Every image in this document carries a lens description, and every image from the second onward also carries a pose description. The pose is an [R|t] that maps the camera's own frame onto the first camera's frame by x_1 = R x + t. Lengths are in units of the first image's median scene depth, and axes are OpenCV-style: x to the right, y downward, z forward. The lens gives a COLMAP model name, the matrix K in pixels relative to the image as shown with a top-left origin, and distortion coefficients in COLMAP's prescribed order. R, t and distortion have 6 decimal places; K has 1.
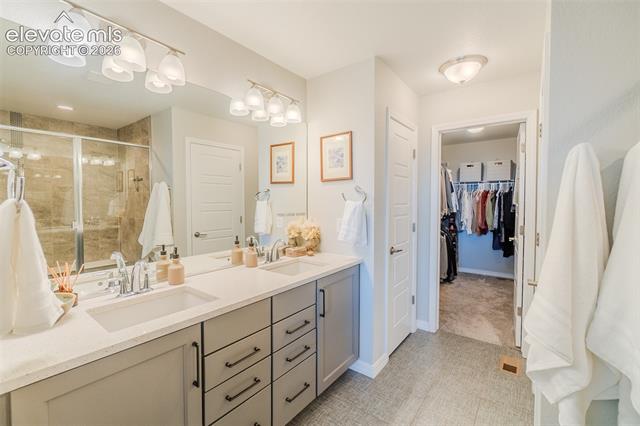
lens RADIAL K [[280.5, 0, 307.9], [0, 280.5, 211.7], [0, 0, 1]] dist [-0.006238, 0.003312]
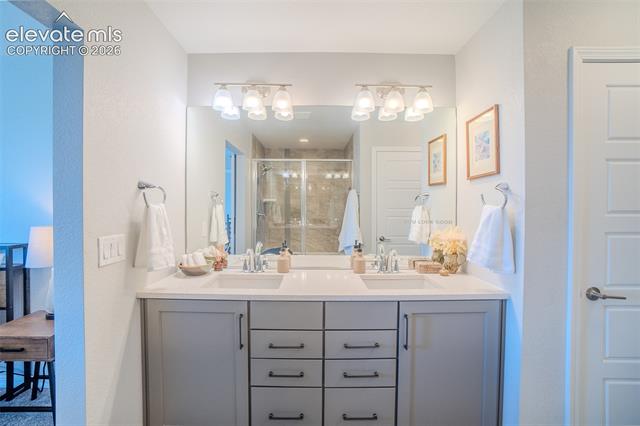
lens RADIAL K [[280.5, 0, 316.4], [0, 280.5, 213.8], [0, 0, 1]] dist [-0.006238, 0.003312]
pose [[0.632769, 0.021437, -0.774043, 0.190820], [-0.031813, 0.999492, 0.001673, -0.002342], [0.773686, 0.023566, 0.633130, 0.105329]]
